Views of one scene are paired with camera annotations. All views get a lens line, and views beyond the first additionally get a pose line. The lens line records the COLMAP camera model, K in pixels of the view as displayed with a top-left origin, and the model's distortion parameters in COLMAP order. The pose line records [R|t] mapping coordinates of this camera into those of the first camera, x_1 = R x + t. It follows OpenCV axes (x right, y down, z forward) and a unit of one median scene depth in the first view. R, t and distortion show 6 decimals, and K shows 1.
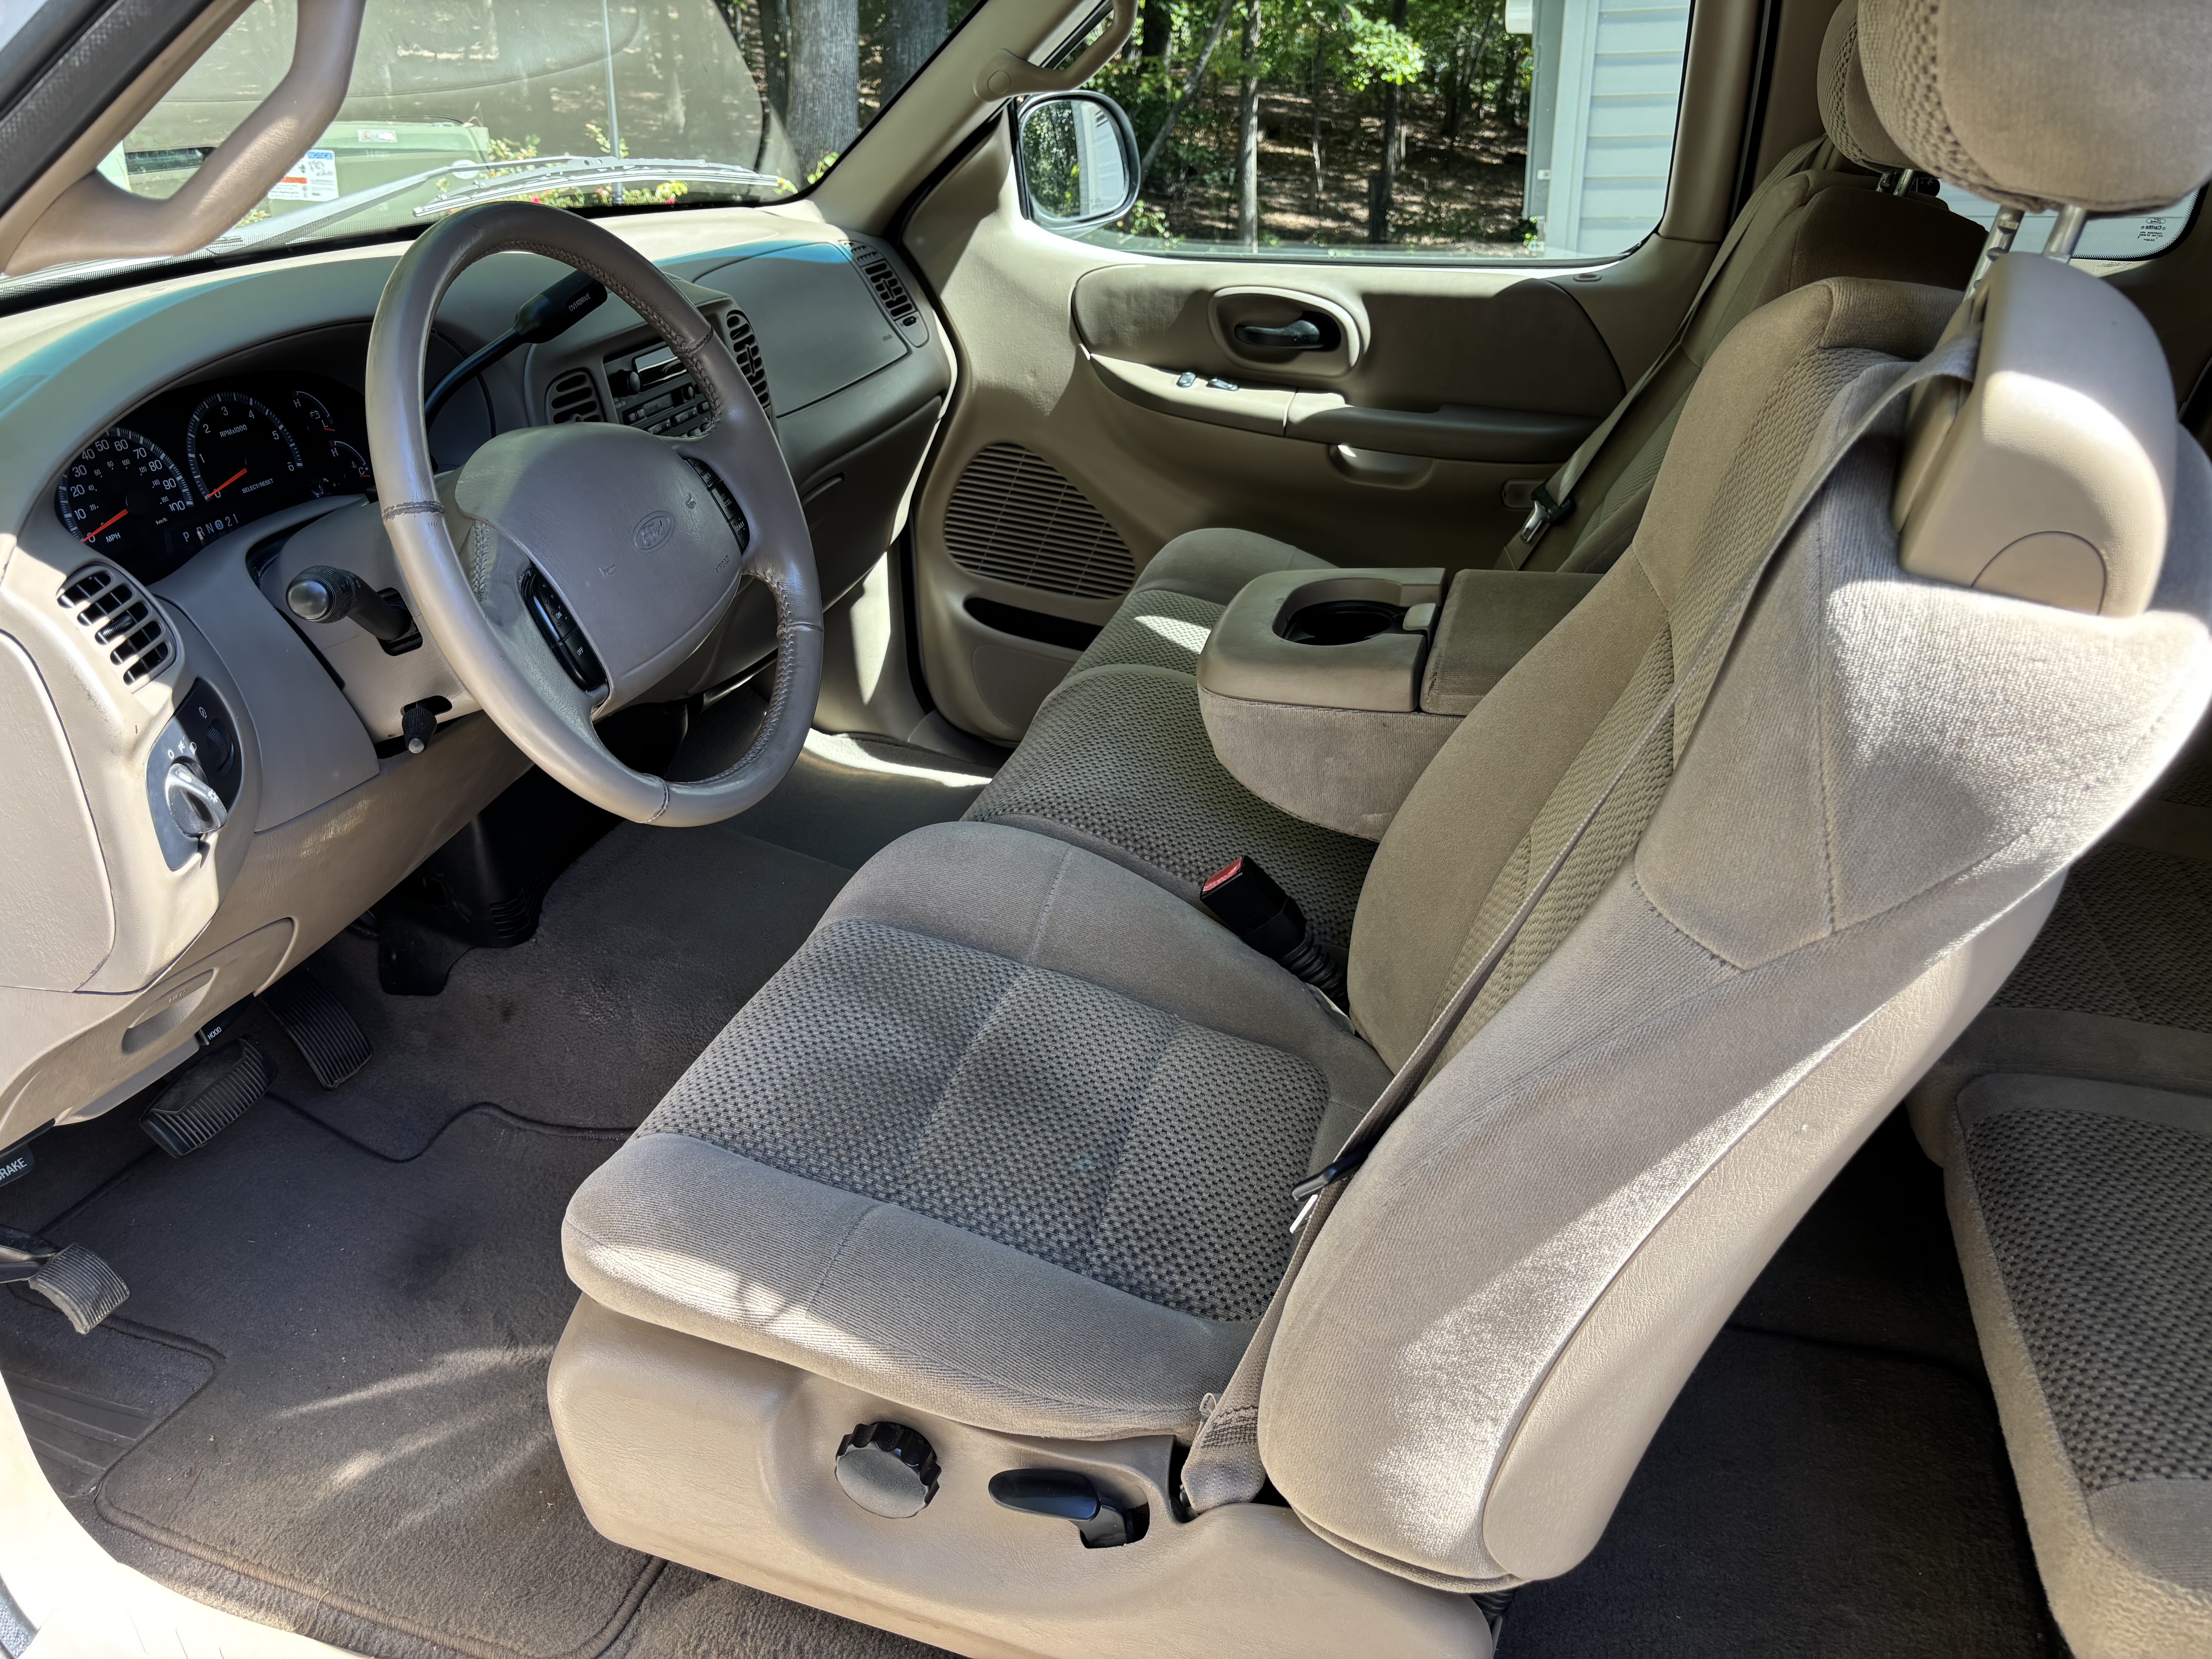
lens RADIAL K [[1723.5, 0, 1106.0], [0, 1723.5, 829.5], [0, 0, 1]] dist [0.015036, -0.006679]
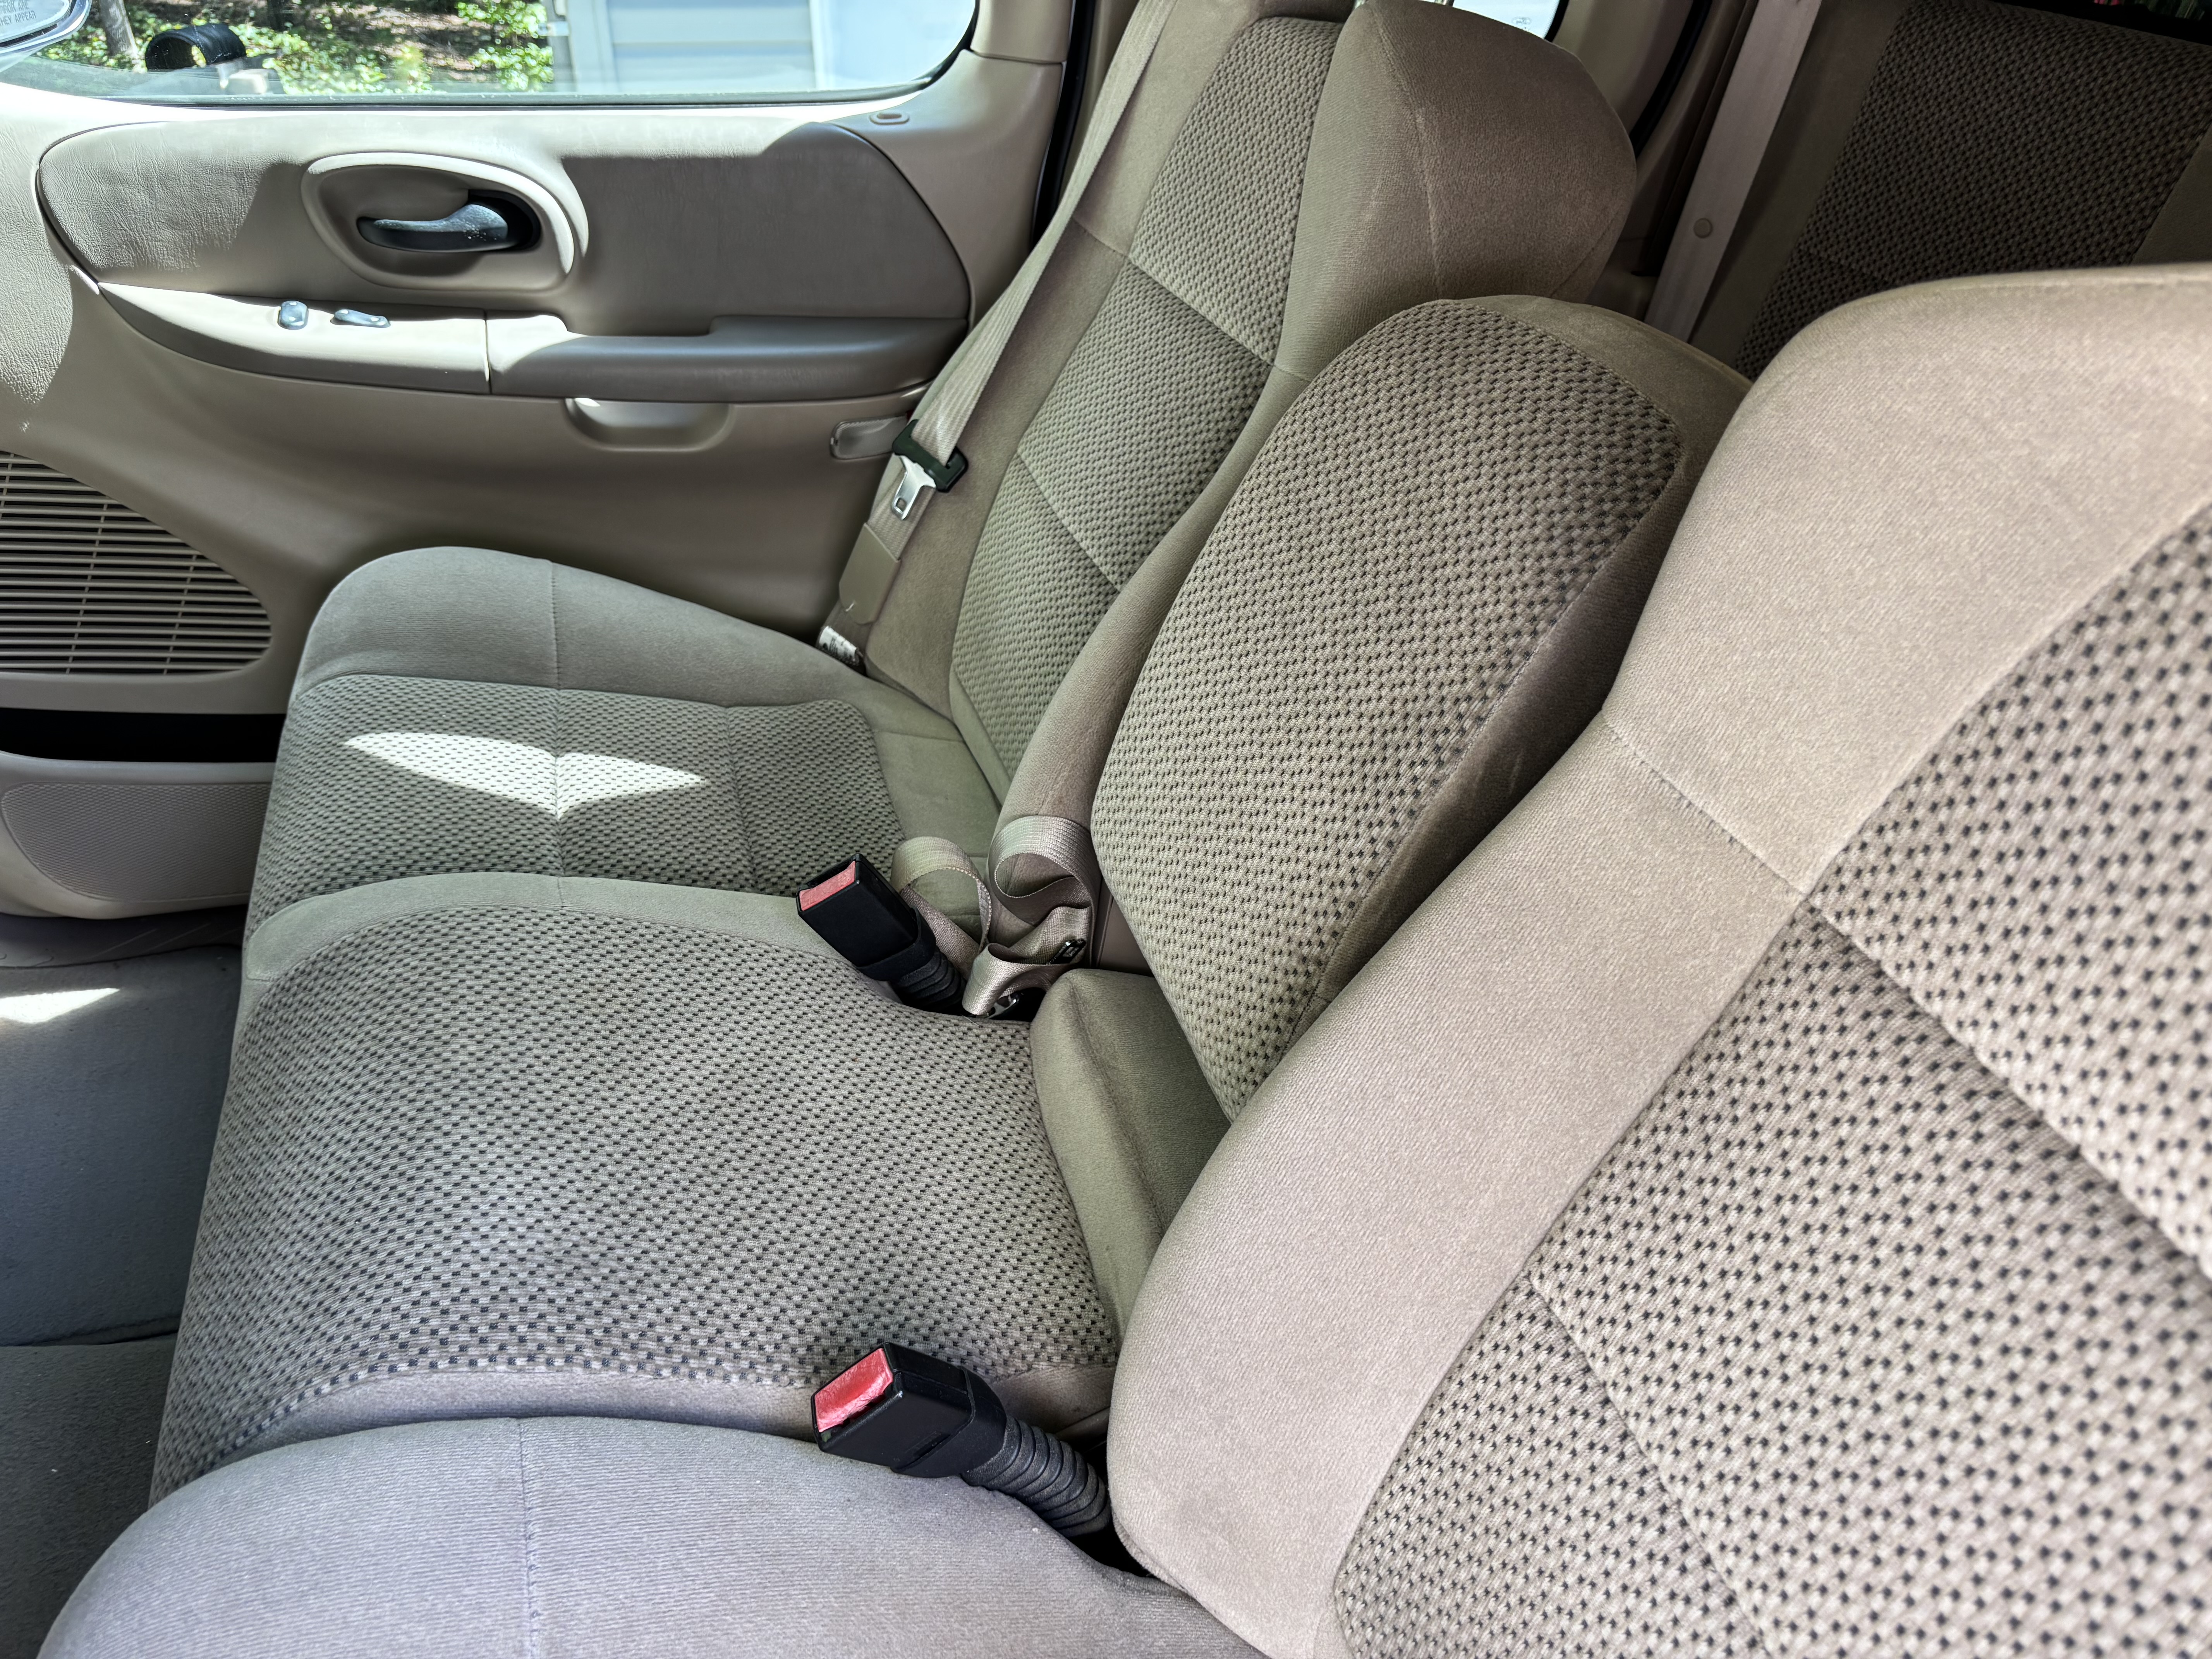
lens RADIAL K [[1723.5, 0, 1106.0], [0, 1723.5, 829.5], [0, 0, 1]] dist [0.015036, -0.006679]
pose [[0.850804, -0.233891, 0.470560, -0.039899], [0.193674, 0.972014, 0.132962, -0.111005], [-0.488490, -0.021989, 0.872292, 0.326042]]
